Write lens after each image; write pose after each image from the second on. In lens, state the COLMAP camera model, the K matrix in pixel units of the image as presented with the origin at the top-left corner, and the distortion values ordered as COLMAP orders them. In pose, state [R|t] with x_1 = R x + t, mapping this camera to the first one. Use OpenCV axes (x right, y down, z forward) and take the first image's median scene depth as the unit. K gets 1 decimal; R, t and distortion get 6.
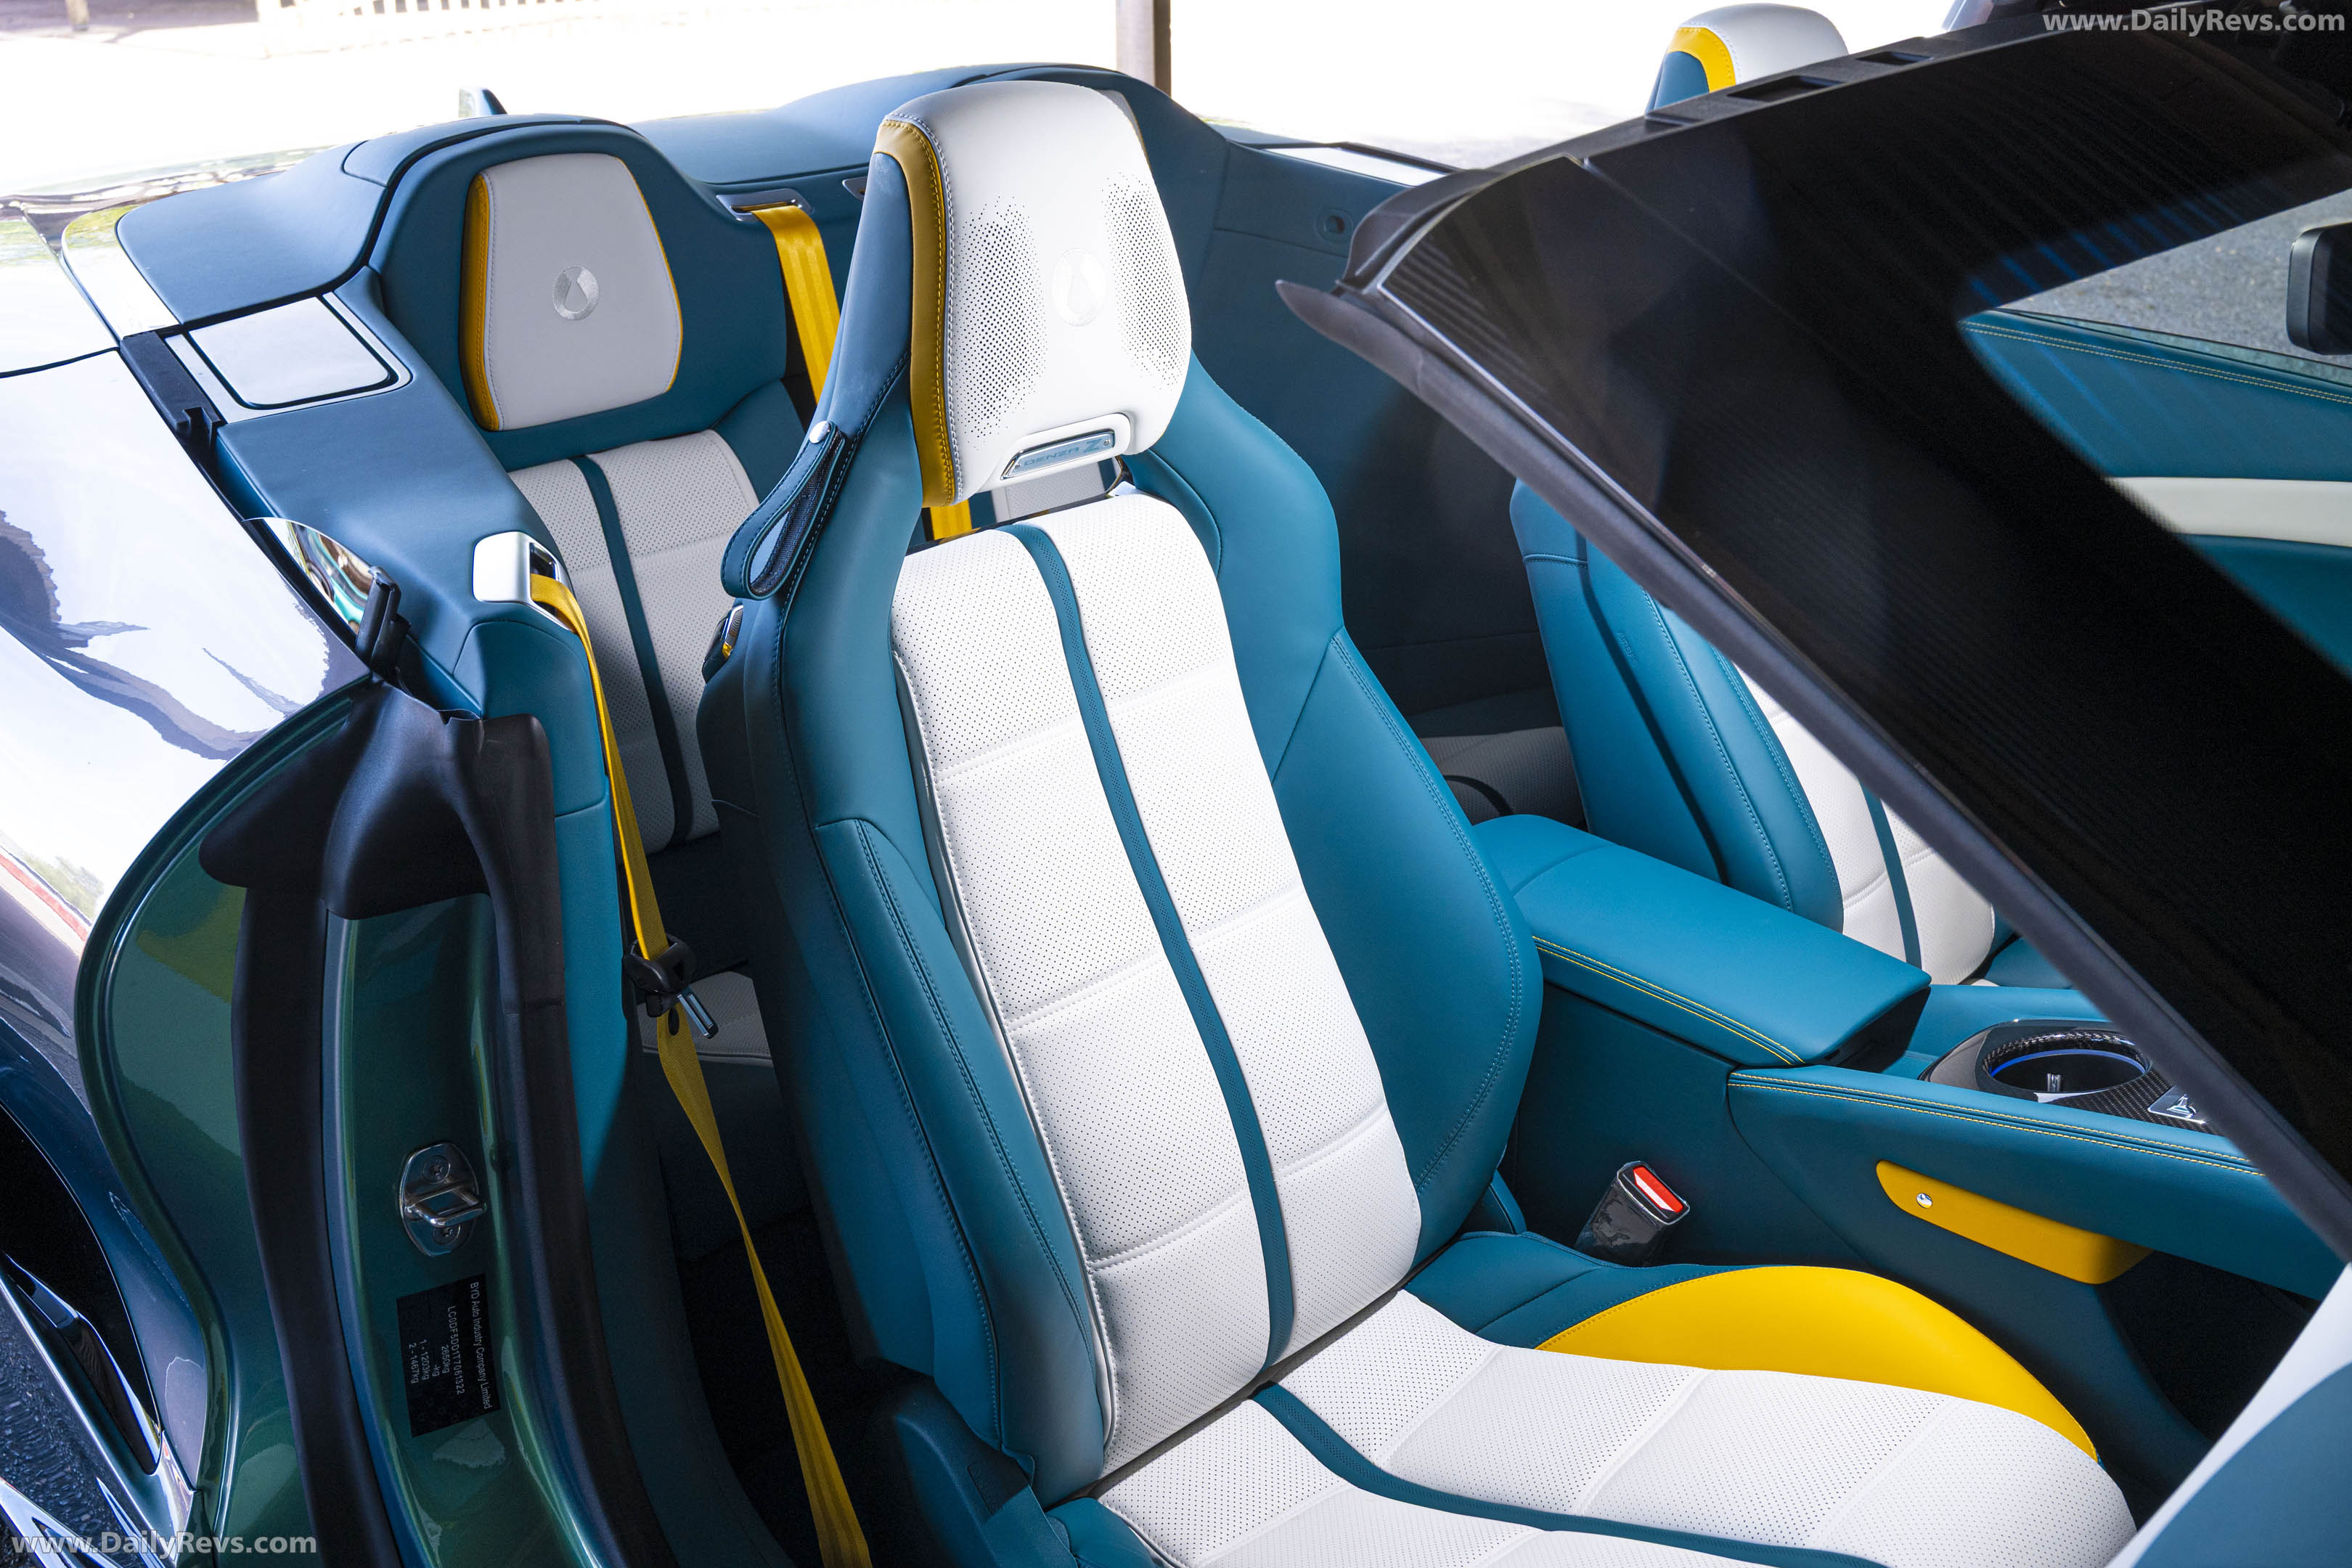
lens RADIAL K [[2357.8, 0, 1176.0], [0, 2357.8, 784.0], [0, 0, 1]] dist [0.019004, 0.023784]
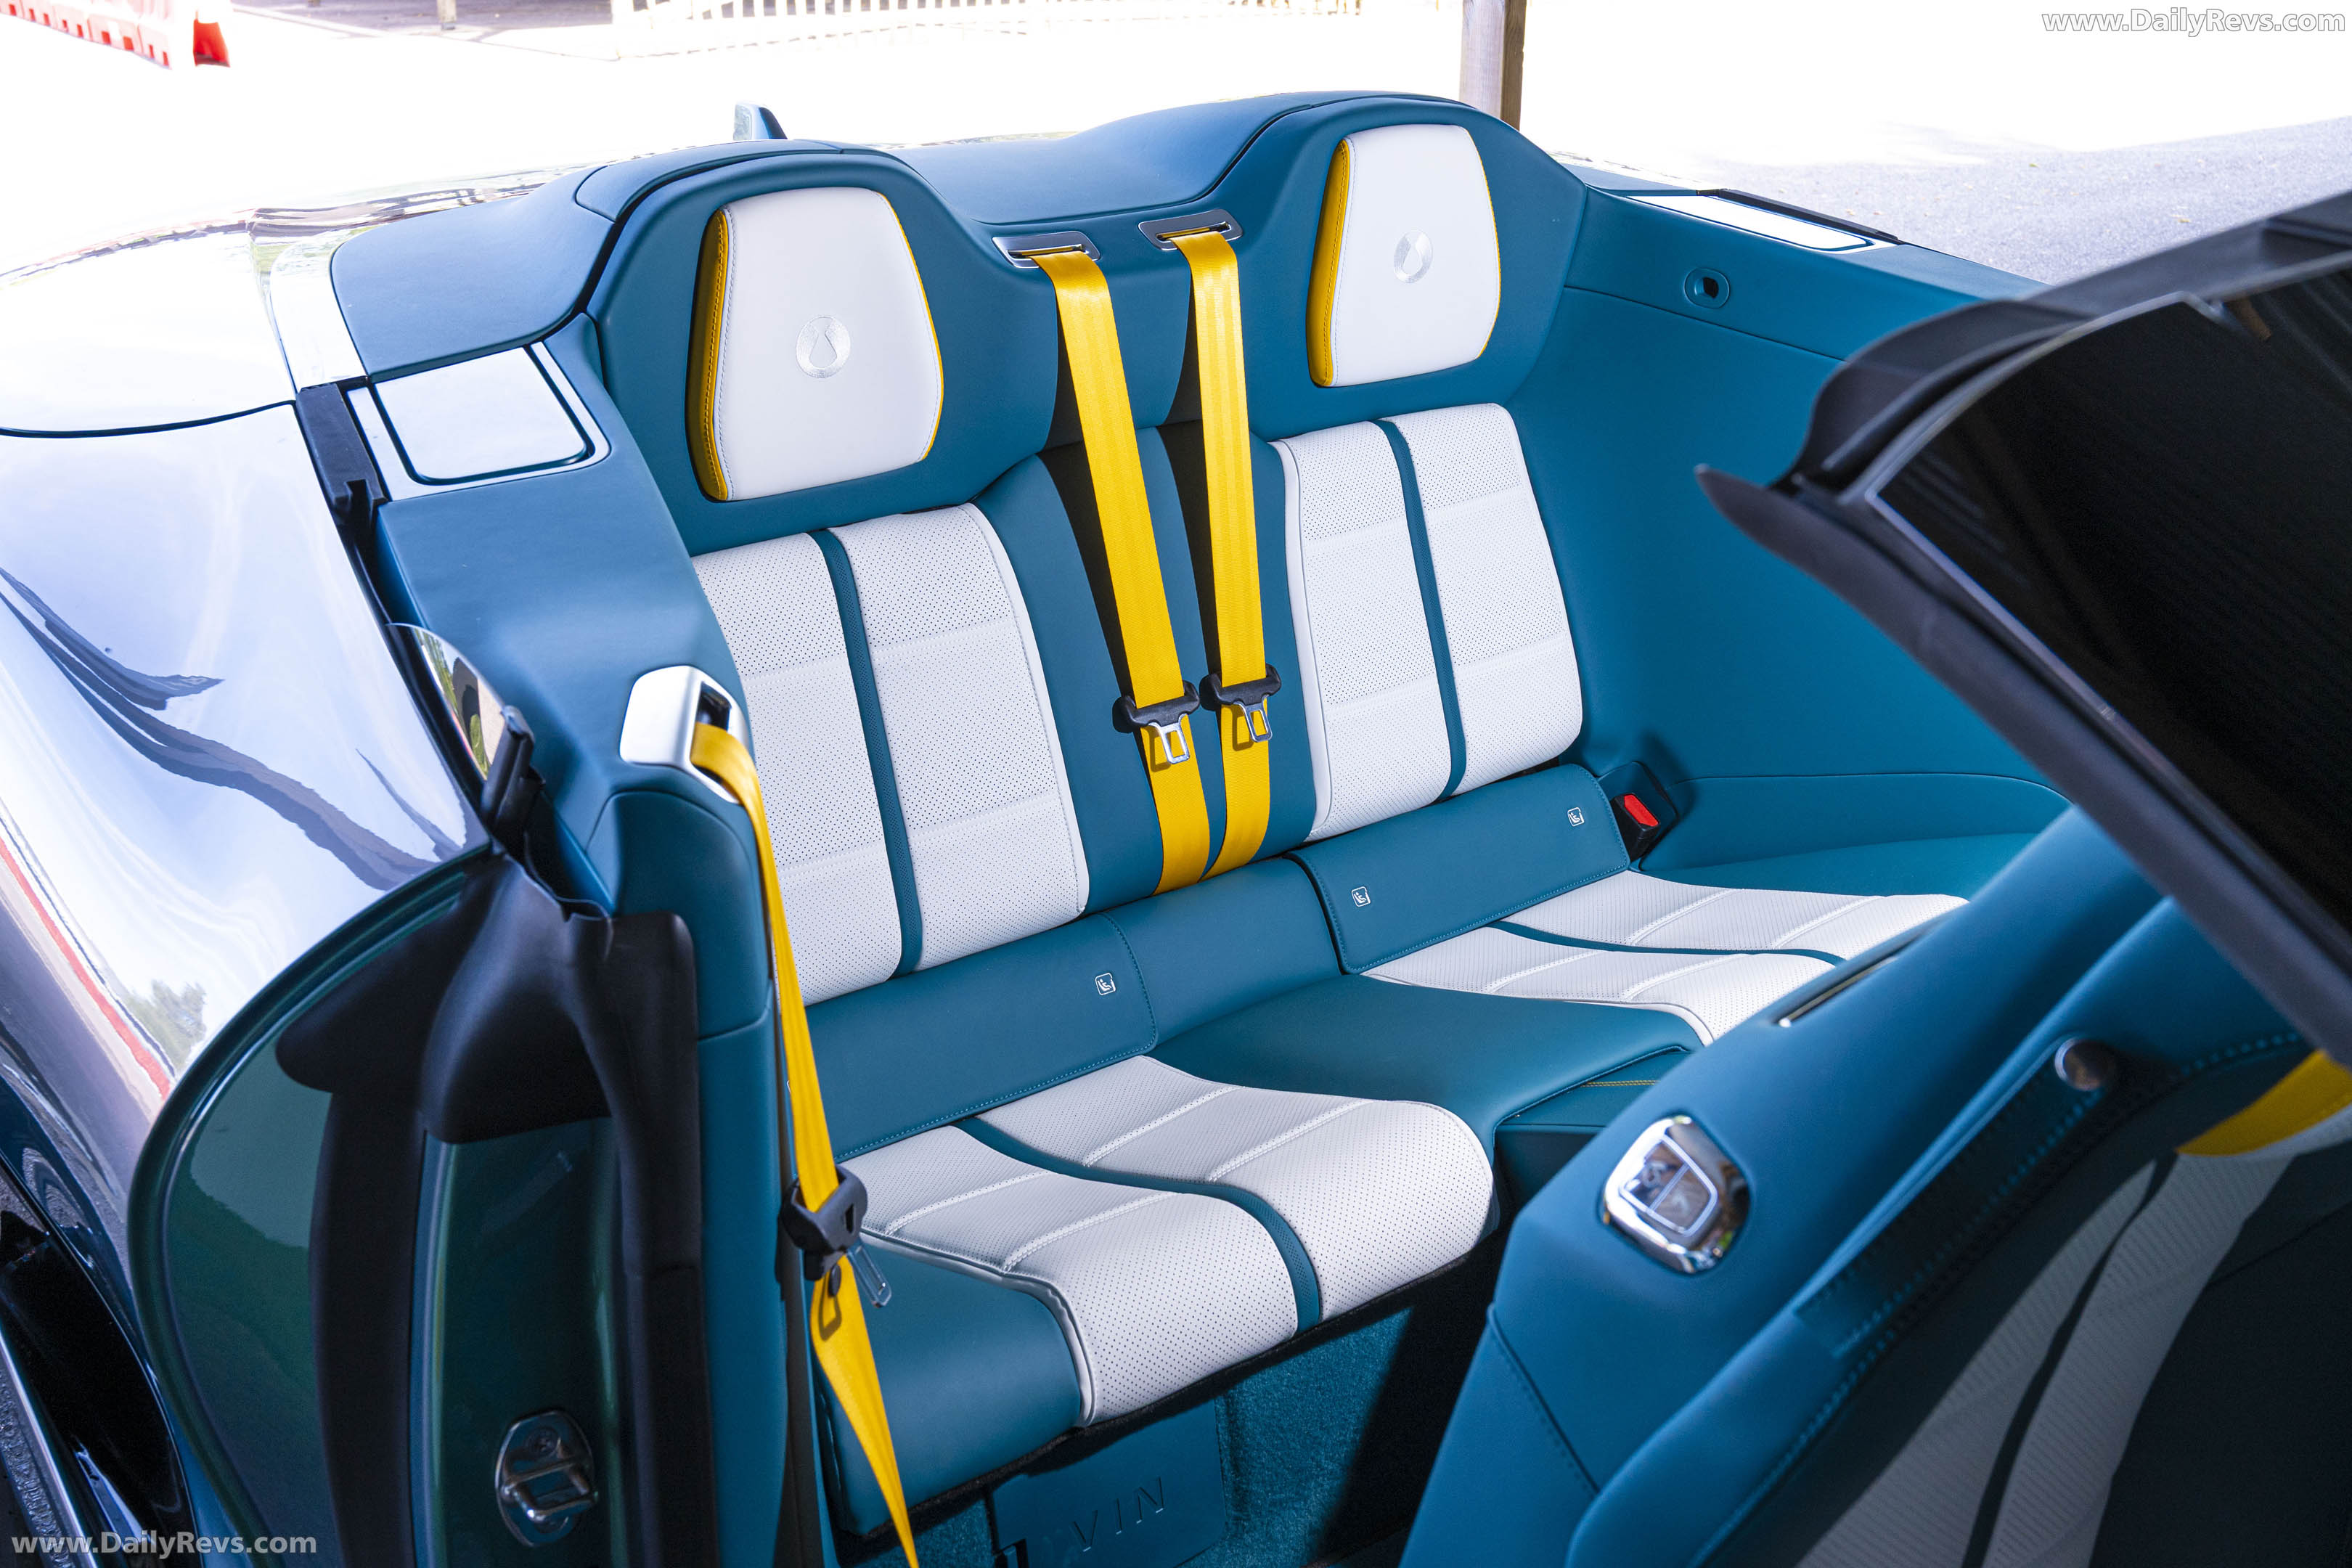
lens RADIAL K [[2357.8, 0, 1176.0], [0, 2357.8, 784.0], [0, 0, 1]] dist [0.019004, 0.023784]
pose [[0.990283, 0.060460, -0.125239, -0.007435], [-0.061109, 0.998130, -0.001341, -0.063327], [0.124924, 0.008981, 0.992126, 0.181696]]
